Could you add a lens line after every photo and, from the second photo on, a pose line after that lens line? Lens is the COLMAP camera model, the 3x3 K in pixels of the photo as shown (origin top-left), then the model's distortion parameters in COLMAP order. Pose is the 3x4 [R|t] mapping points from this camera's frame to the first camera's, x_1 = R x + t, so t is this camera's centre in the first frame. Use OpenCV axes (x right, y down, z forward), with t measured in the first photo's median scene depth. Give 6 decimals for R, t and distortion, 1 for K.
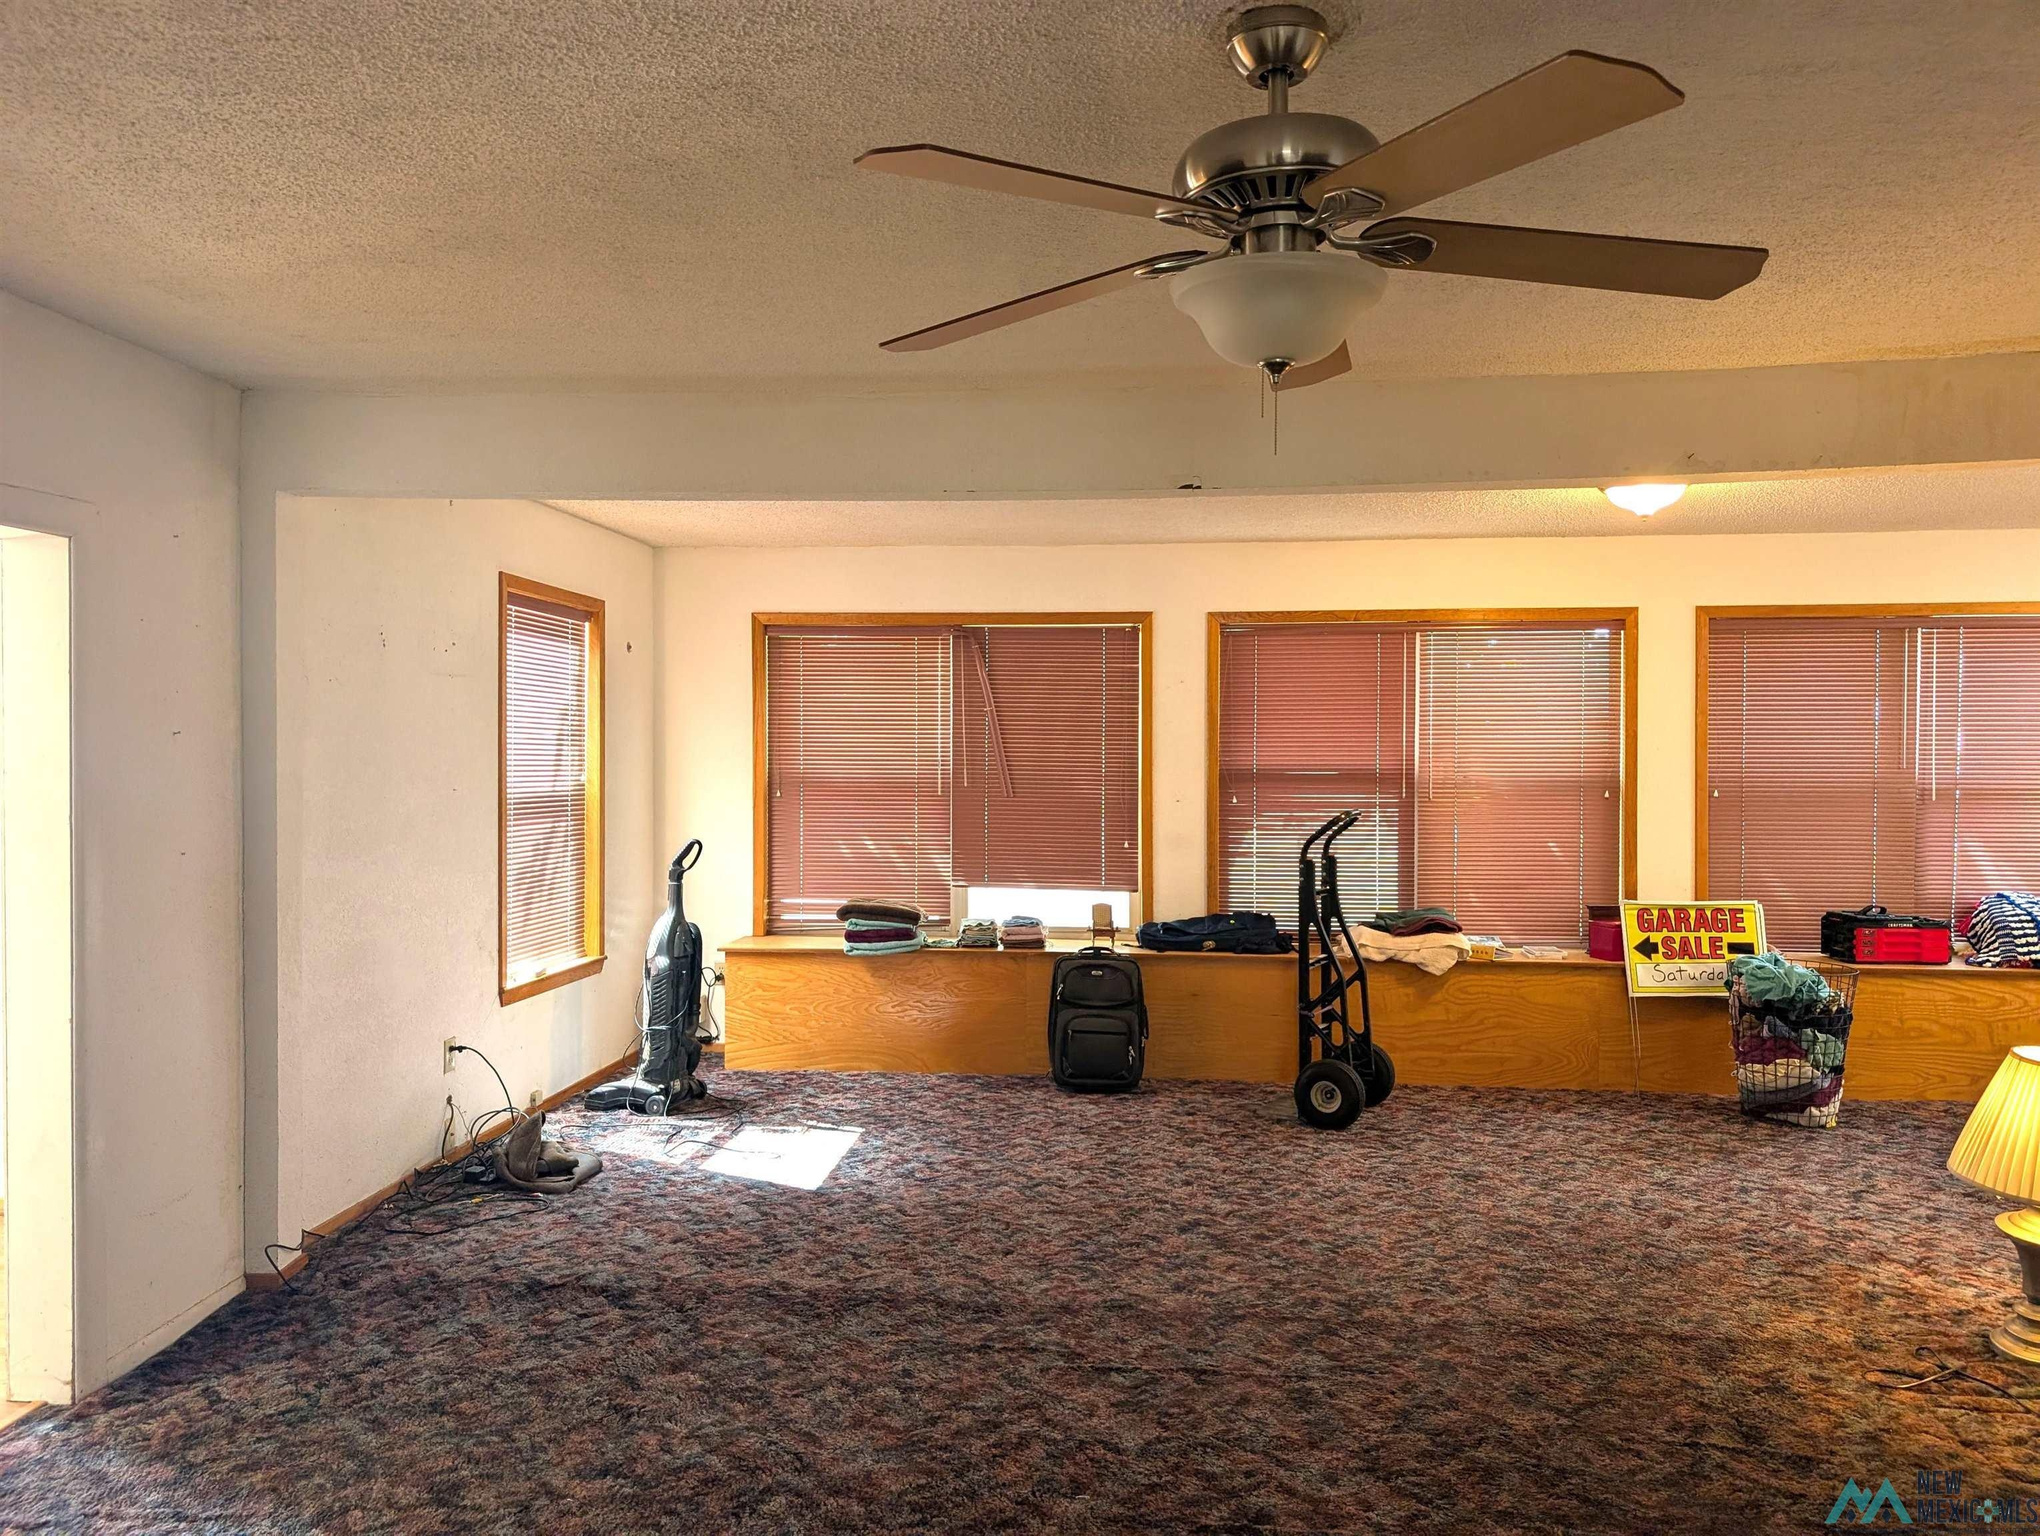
lens RADIAL K [[1450.7, 0, 1021.2], [0, 1450.7, 753.8], [0, 0, 1]] dist [0.026507, 0.000259]
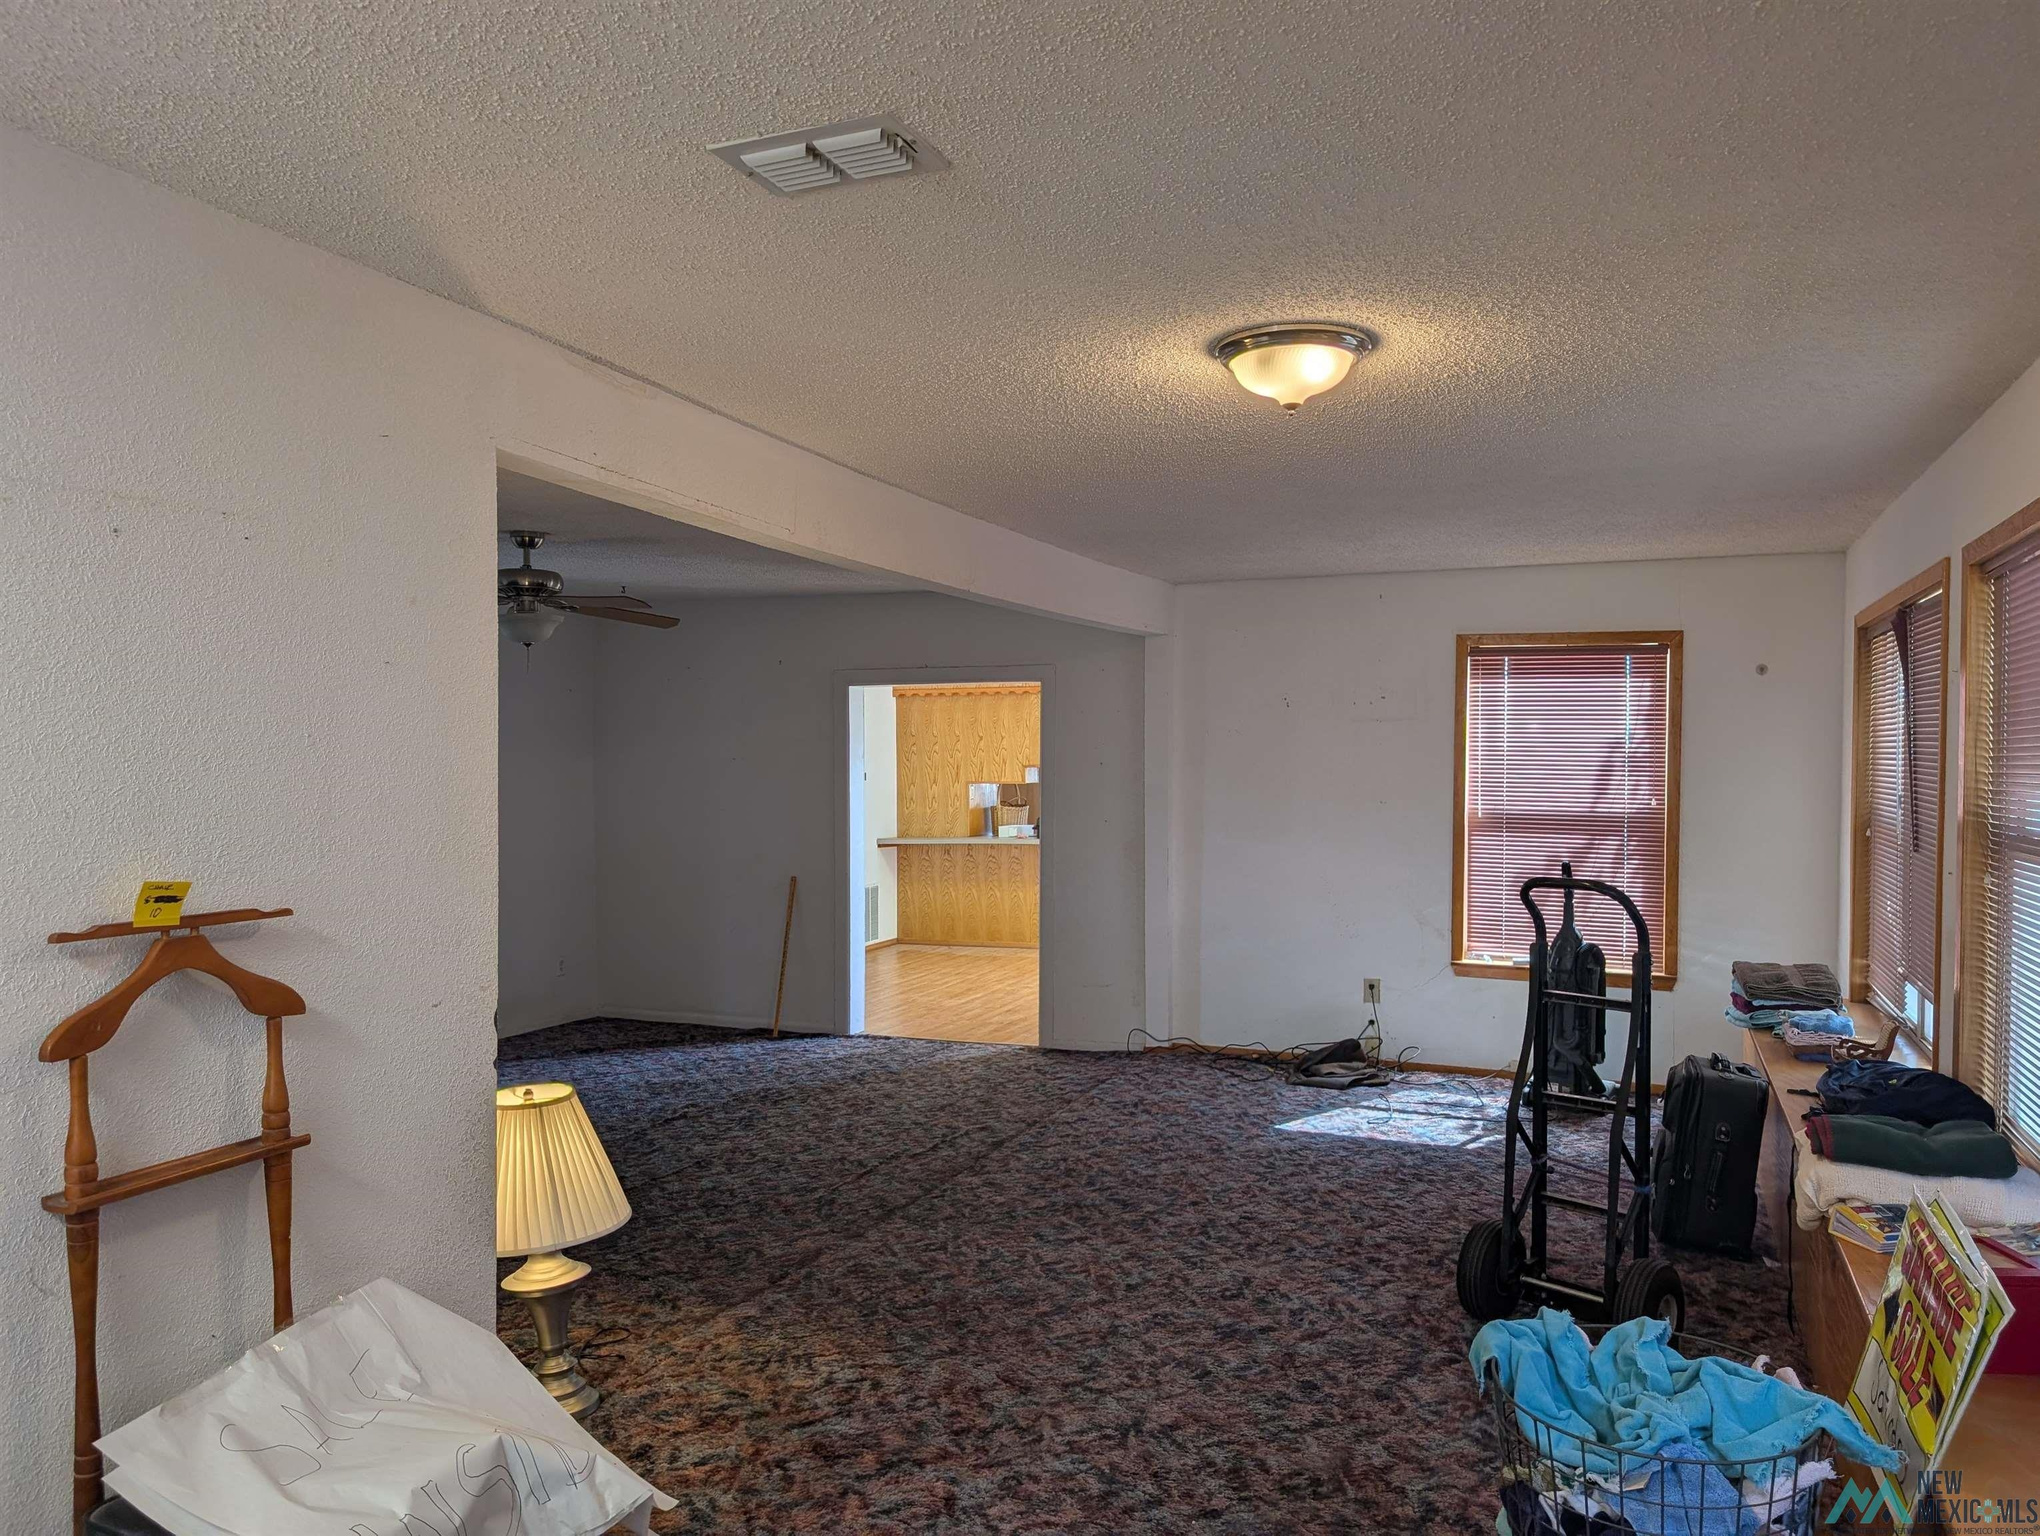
lens RADIAL K [[1420.8, 0, 1015.5], [0, 1420.8, 813.8], [0, 0, 1]] dist [0.000558, -0.000365]
pose [[-0.277892, 0.034767, -0.959983, 1.001227], [-0.009595, 0.999195, 0.038965, -0.013453], [0.960564, 0.020039, -0.277334, 1.036384]]
